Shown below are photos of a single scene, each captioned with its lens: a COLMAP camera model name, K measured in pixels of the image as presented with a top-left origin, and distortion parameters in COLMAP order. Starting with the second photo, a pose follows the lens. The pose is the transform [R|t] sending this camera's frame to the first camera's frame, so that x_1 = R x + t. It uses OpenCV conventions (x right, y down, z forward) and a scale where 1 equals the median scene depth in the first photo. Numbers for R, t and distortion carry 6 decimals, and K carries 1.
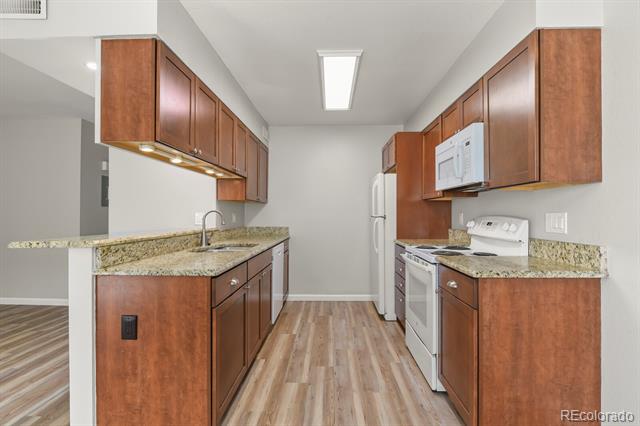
lens RADIAL K [[309.4, 0, 322.9], [0, 309.4, 213.7], [0, 0, 1]] dist [-0.009021, -0.002446]
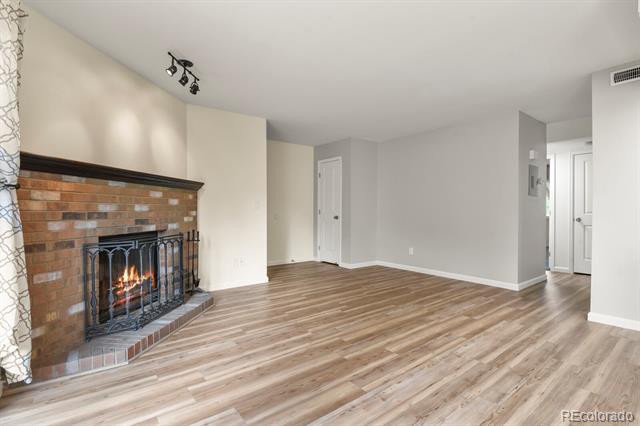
lens RADIAL K [[309.4, 0, 326.2], [0, 309.4, 213.5], [0, 0, 1]] dist [-0.009021, -0.002446]
pose [[0.635800, 0.004676, -0.771840, -0.680728], [0.003516, 0.999954, 0.008954, 0.043969], [0.771846, -0.008407, 0.635754, -0.288461]]
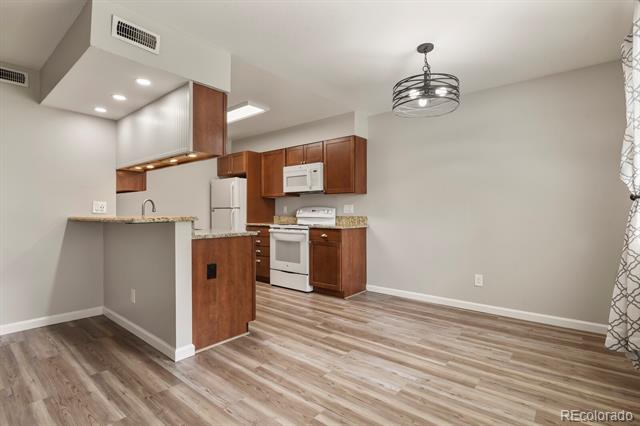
lens RADIAL K [[309.4, 0, 321.4], [0, 309.4, 213.1], [0, 0, 1]] dist [-0.009021, -0.002446]
pose [[0.620739, -0.000323, 0.784018, -1.012043], [-0.001526, 0.999998, 0.001620, 0.044554], [-0.784016, -0.002201, 0.620737, -0.285789]]
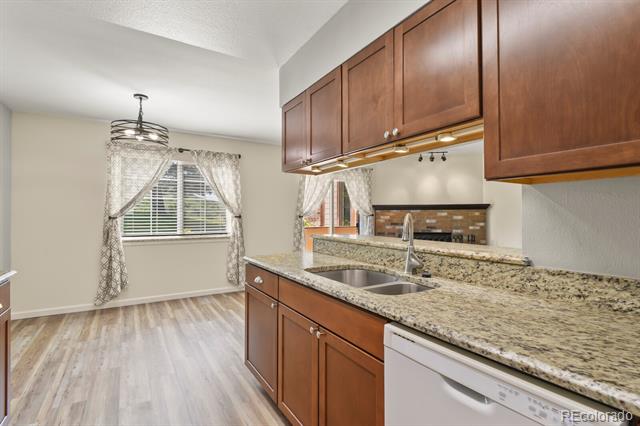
lens RADIAL K [[309.4, 0, 324.5], [0, 309.4, 208.6], [0, 0, 1]] dist [-0.009021, -0.002446]
pose [[-0.829232, -0.014923, -0.558706, 0.110416], [-0.000815, 0.999675, -0.025490, -0.007517], [0.558905, -0.020682, -0.828974, 1.610914]]
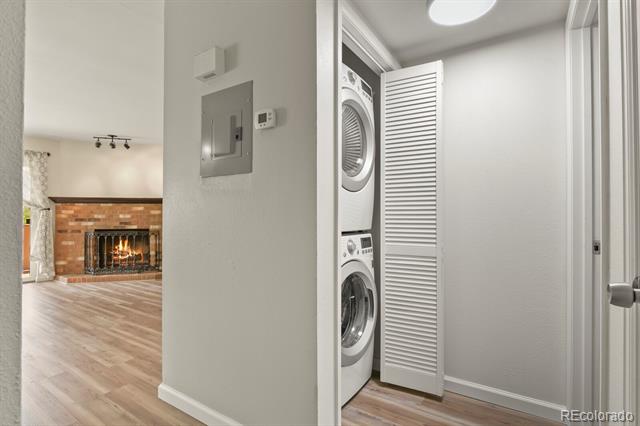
lens RADIAL K [[309.4, 0, 320.6], [0, 309.4, 213.5], [0, 0, 1]] dist [-0.009021, -0.002446]
pose [[-0.520138, -0.012634, -0.853989, -0.877910], [0.000789, 0.999883, -0.015273, 0.047504], [0.854082, -0.008618, -0.520067, 2.447738]]
